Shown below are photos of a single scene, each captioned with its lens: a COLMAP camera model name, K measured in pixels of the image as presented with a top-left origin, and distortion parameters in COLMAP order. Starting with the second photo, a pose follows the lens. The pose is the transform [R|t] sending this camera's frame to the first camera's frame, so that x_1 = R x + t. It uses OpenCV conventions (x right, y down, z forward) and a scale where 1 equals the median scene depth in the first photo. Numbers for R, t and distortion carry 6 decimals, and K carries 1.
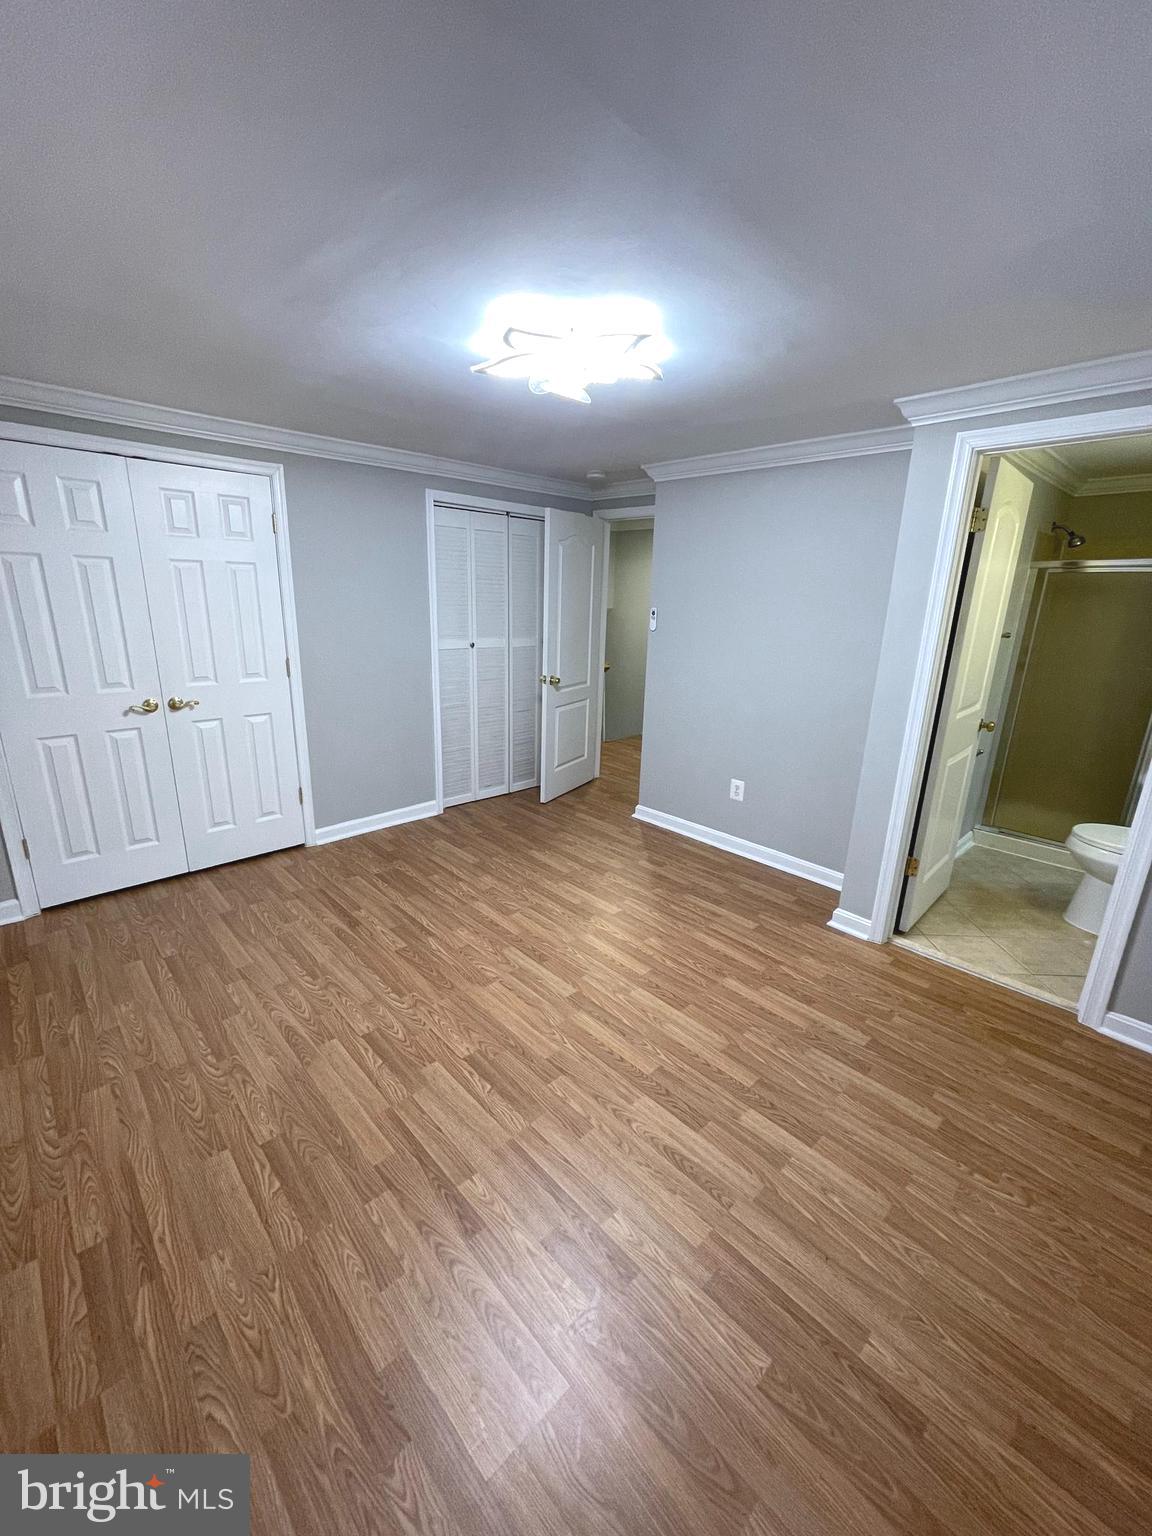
lens RADIAL K [[616.4, 0, 571.6], [0, 616.4, 766.1], [0, 0, 1]] dist [-0.000511, 0.000098]
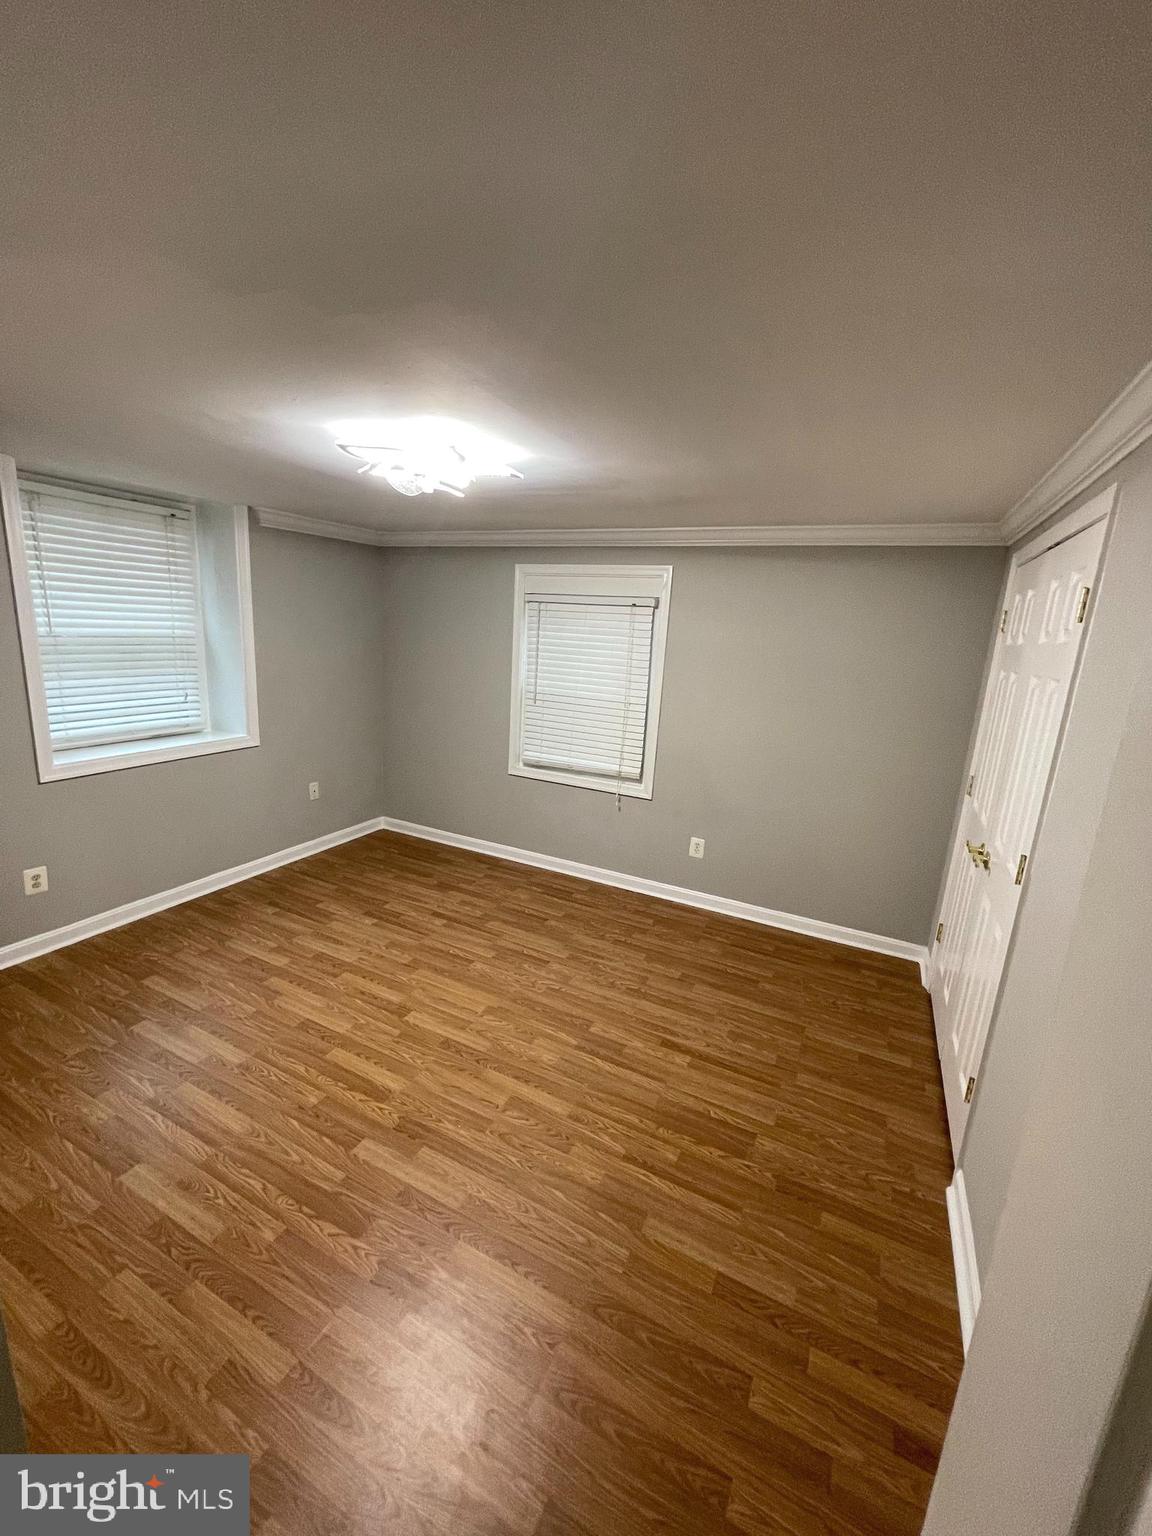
lens RADIAL K [[616.4, 0, 571.6], [0, 616.4, 766.1], [0, 0, 1]] dist [-0.000511, 0.000098]
pose [[-0.934819, 0.000127, -0.355125, 0.118577], [-0.172794, 0.873479, 0.455167, -0.574701], [0.310252, 0.486862, -0.816523, 1.768027]]
